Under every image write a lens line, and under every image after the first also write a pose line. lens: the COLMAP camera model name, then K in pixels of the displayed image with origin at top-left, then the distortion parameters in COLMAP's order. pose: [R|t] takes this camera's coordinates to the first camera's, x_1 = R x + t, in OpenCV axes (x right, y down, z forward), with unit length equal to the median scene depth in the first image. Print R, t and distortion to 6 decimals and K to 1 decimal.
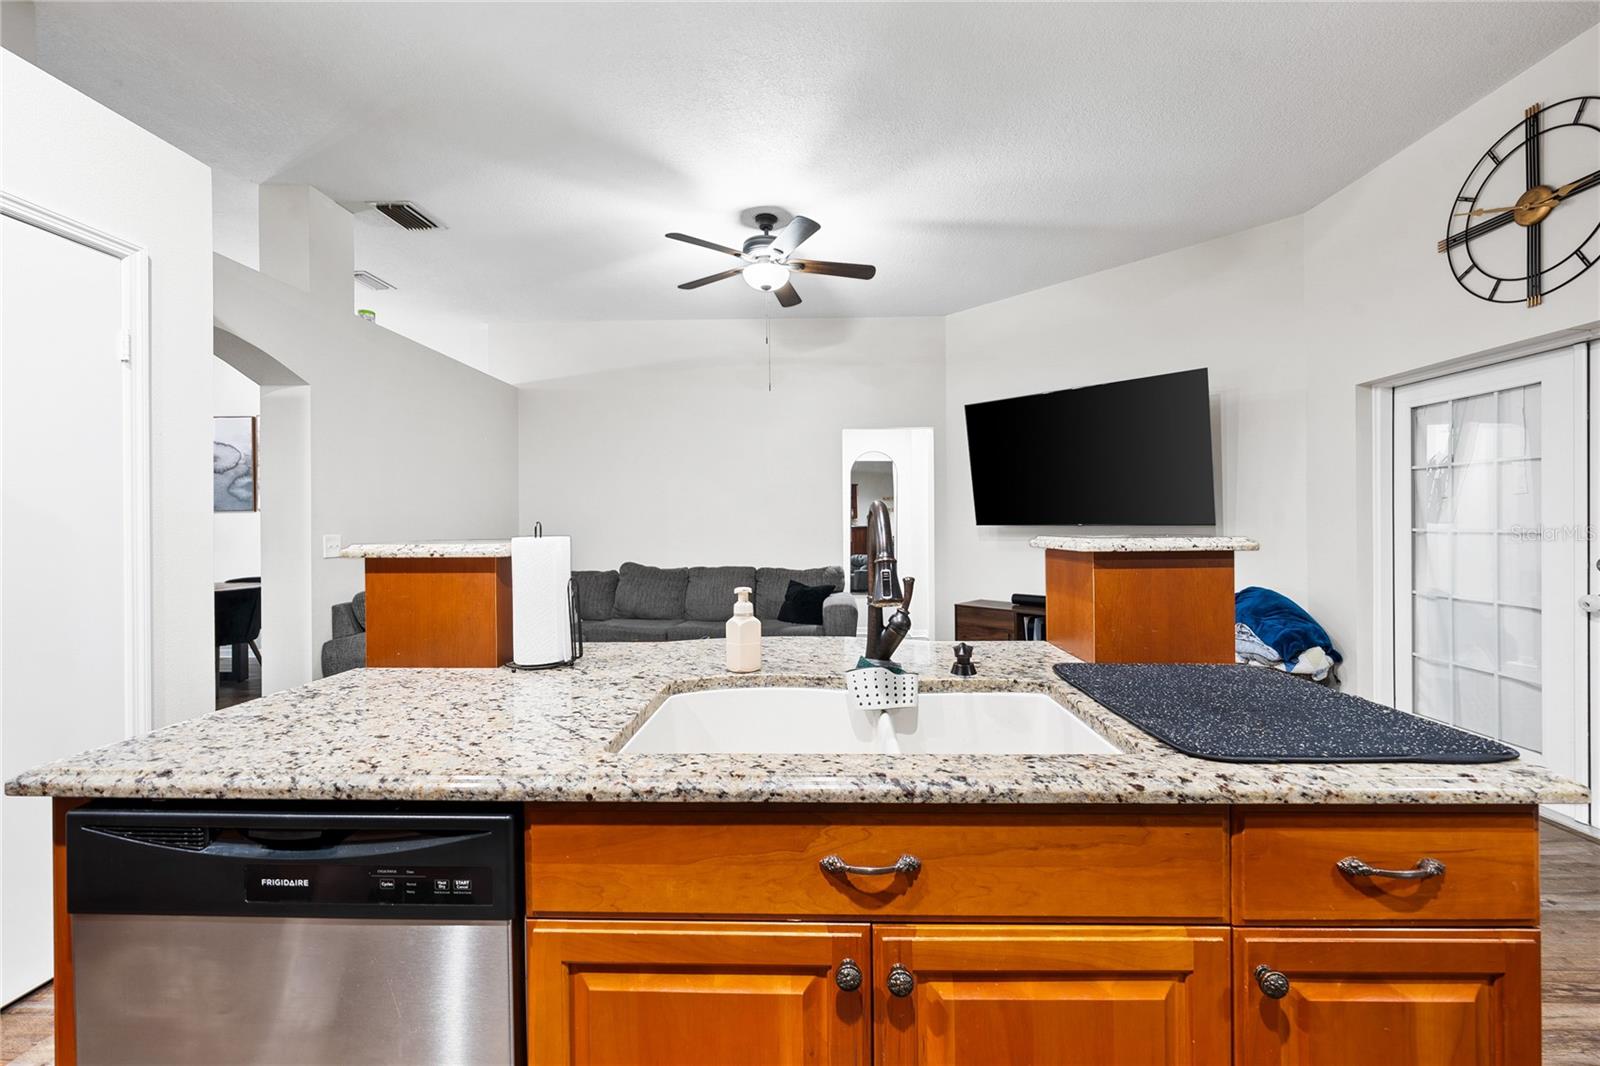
lens RADIAL K [[686.2, 0, 799.7], [0, 686.2, 521.1], [0, 0, 1]] dist [0.001067, 0.000184]
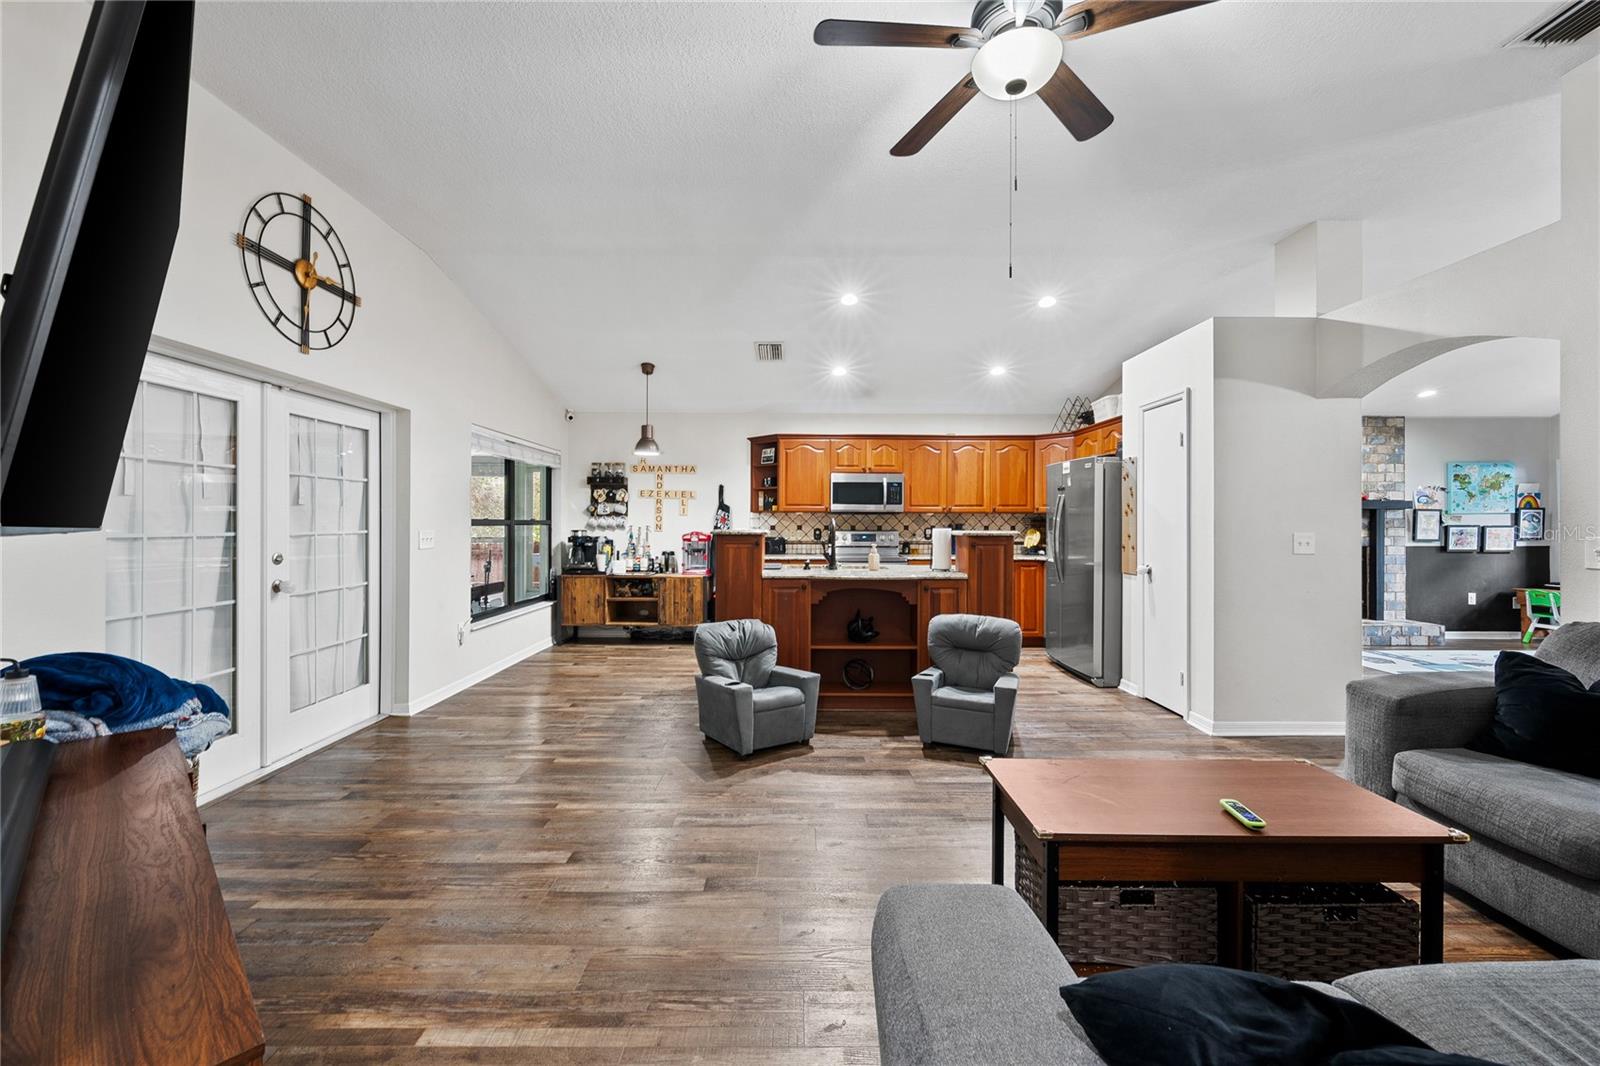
lens RADIAL K [[629.6, 0, 796.3], [0, 629.6, 522.2], [0, 0, 1]] dist [-0.002239, -0.000180]
pose [[-0.999609, 0.006276, -0.027239, 0.181287], [0.006413, 0.999967, -0.004951, 0.007112], [0.027207, -0.005123, -0.999617, 1.951824]]
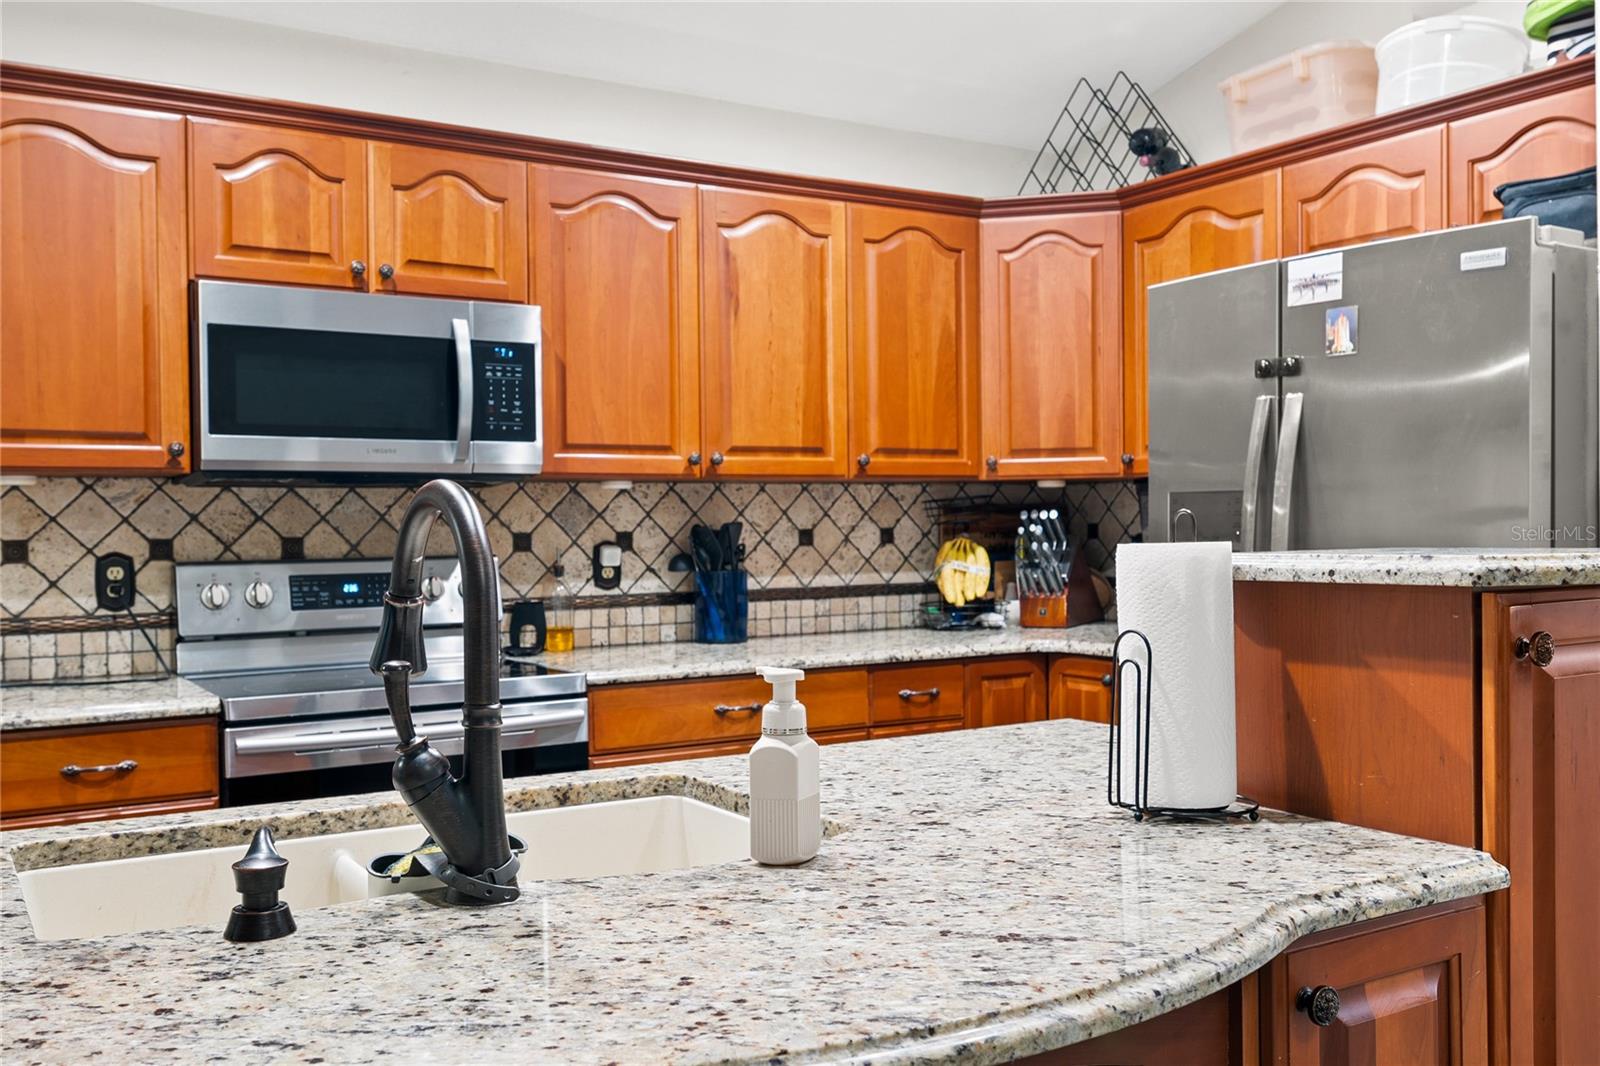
lens RADIAL K [[1440.7, 0, 798.9], [0, 1440.7, 541.2], [0, 0, 1]] dist [0.012312, -0.013282]
pose [[-0.838459, 0.025879, -0.544350, 0.201129], [0.022366, 0.999664, 0.013074, 0.006383], [0.544506, -0.001213, -0.838756, 0.887066]]
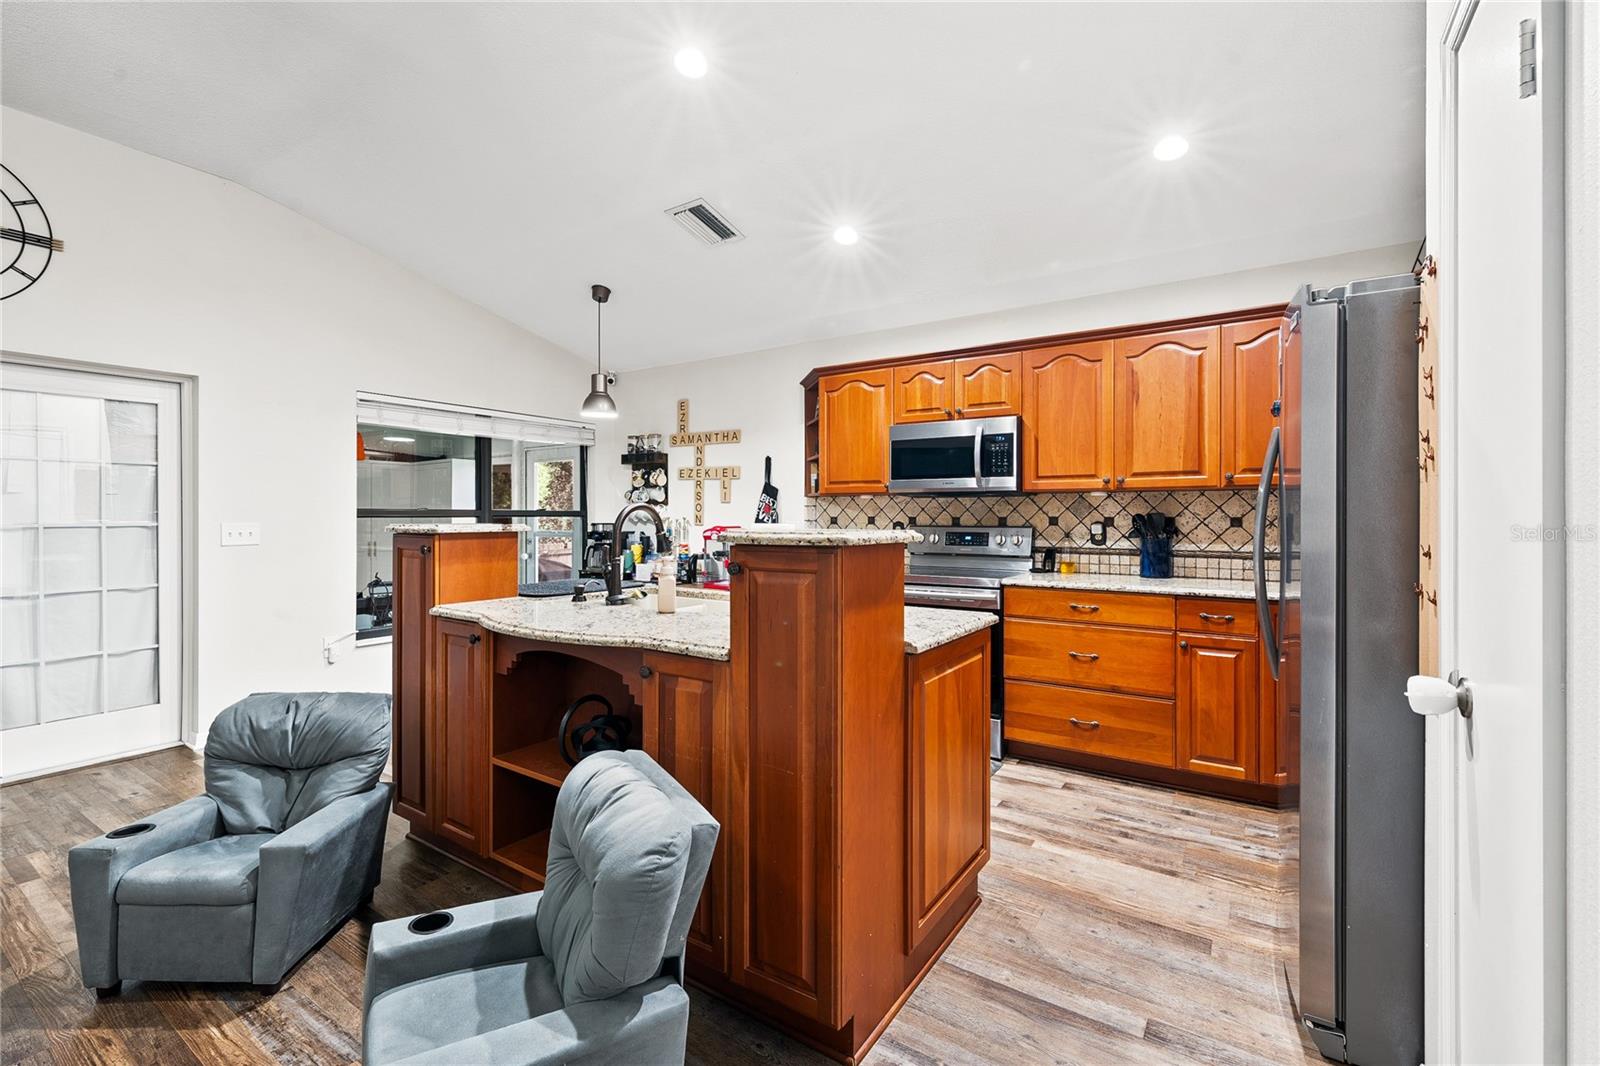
lens RADIAL K [[686.2, 0, 797.5], [0, 686.2, 520.0], [0, 0, 1]] dist [0.001067, 0.000184]
pose [[-0.843044, 0.005249, 0.537819, -0.551657], [0.005937, 0.999982, -0.000452, 0.013555], [-0.537812, 0.002812, -0.843060, 1.050156]]
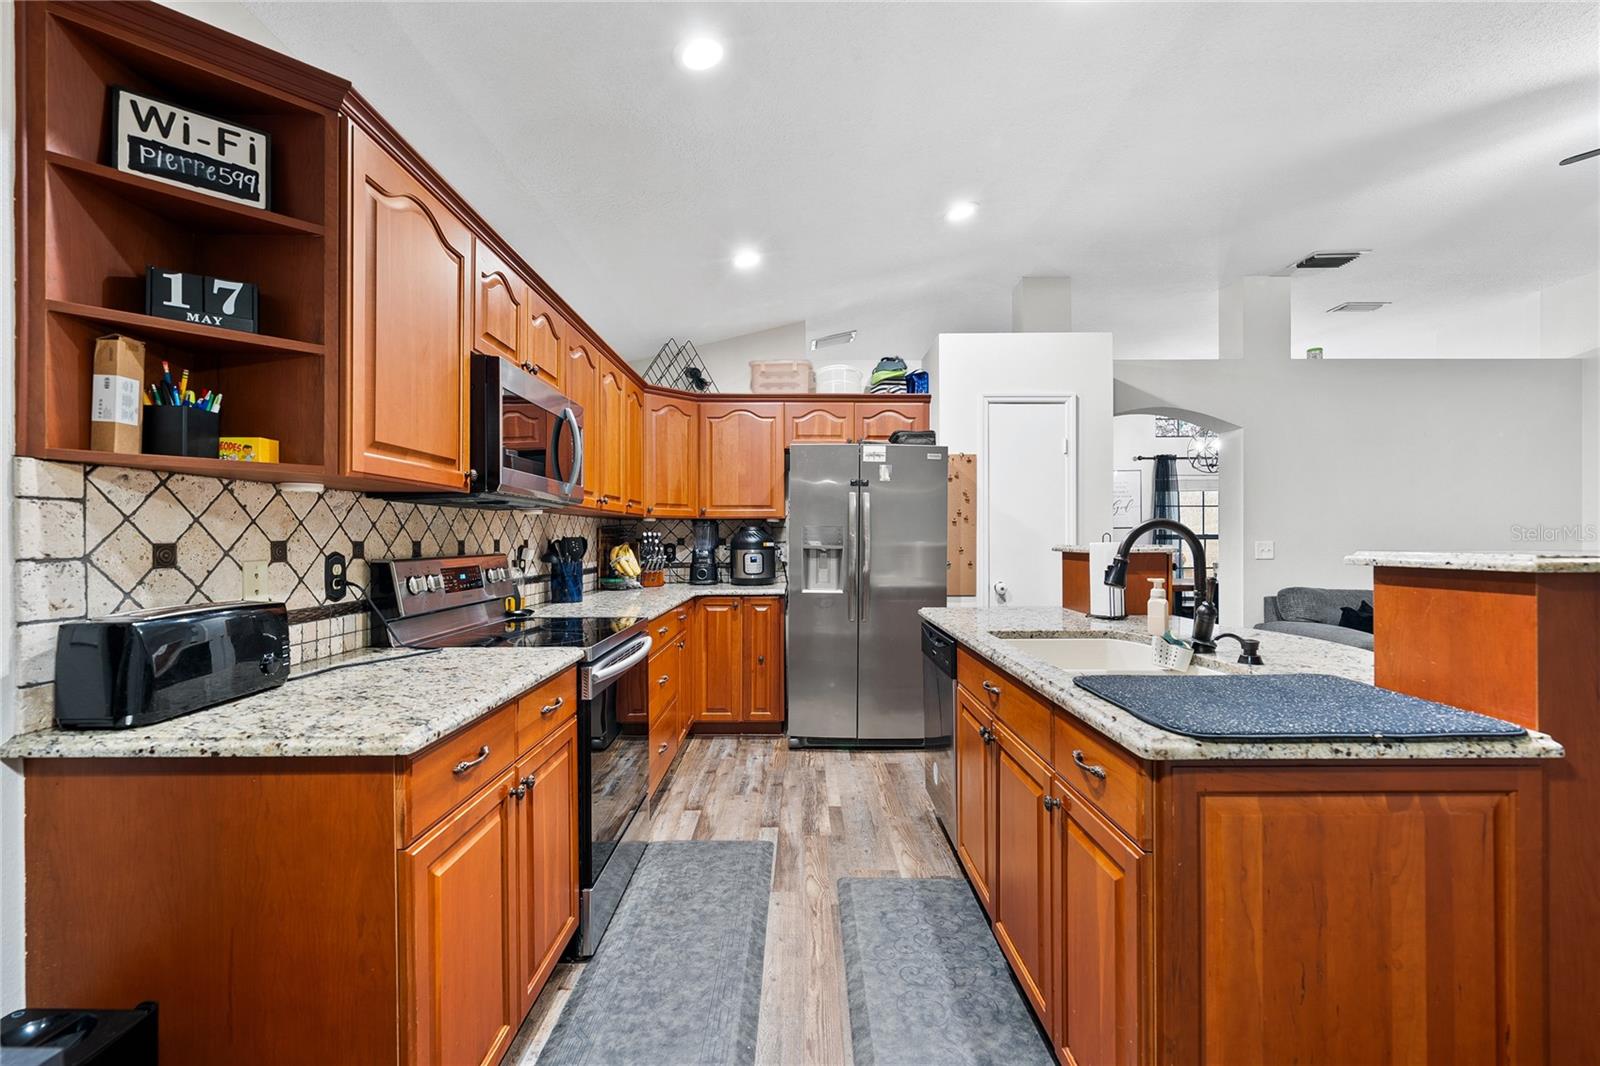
lens RADIAL K [[686.2, 0, 796.2], [0, 686.2, 536.8], [0, 0, 1]] dist [0.001067, 0.000184]
pose [[0.036198, 0.008580, -0.999308, 0.661327], [0.001446, 0.999962, 0.008638, -0.000618], [0.999344, -0.001758, 0.036184, 0.105964]]
